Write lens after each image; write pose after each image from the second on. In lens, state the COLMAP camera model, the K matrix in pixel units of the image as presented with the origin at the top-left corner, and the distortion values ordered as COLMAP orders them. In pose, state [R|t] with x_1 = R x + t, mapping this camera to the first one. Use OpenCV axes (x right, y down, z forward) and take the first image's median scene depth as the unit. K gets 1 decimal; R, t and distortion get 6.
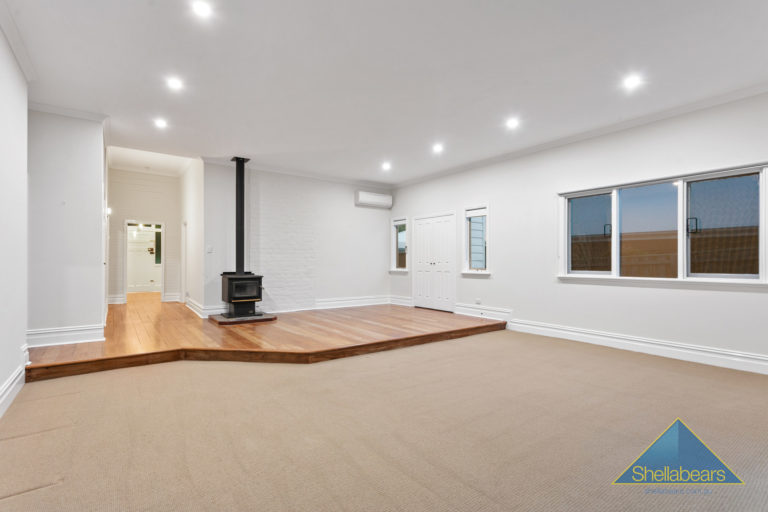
lens RADIAL K [[367.1, 0, 384.0], [0, 367.1, 256.0], [0, 0, 1]] dist [0.001424, 0.000009]
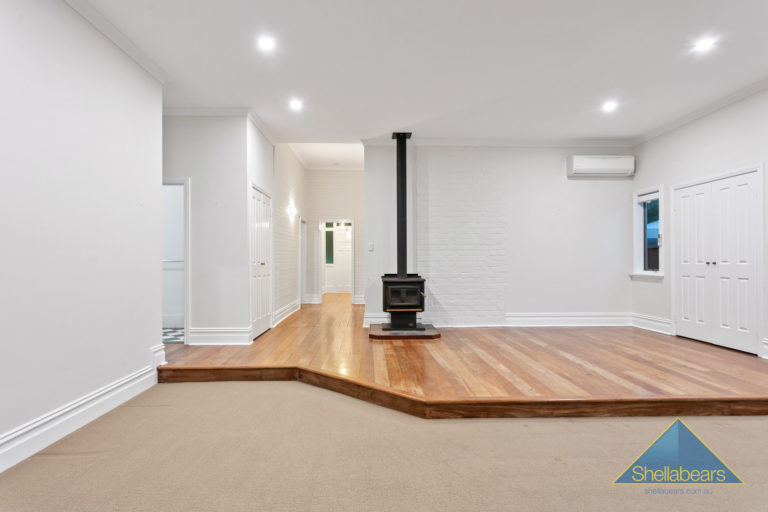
lens RADIAL K [[414.0, 0, 384.0], [0, 414.0, 256.0], [0, 0, 1]] dist [-0.000609, 0.000279]
pose [[0.822617, -0.010357, -0.568501, 0.092640], [0.012981, 0.999916, 0.000566, 0.002663], [0.568447, -0.007845, 0.822682, 0.217277]]
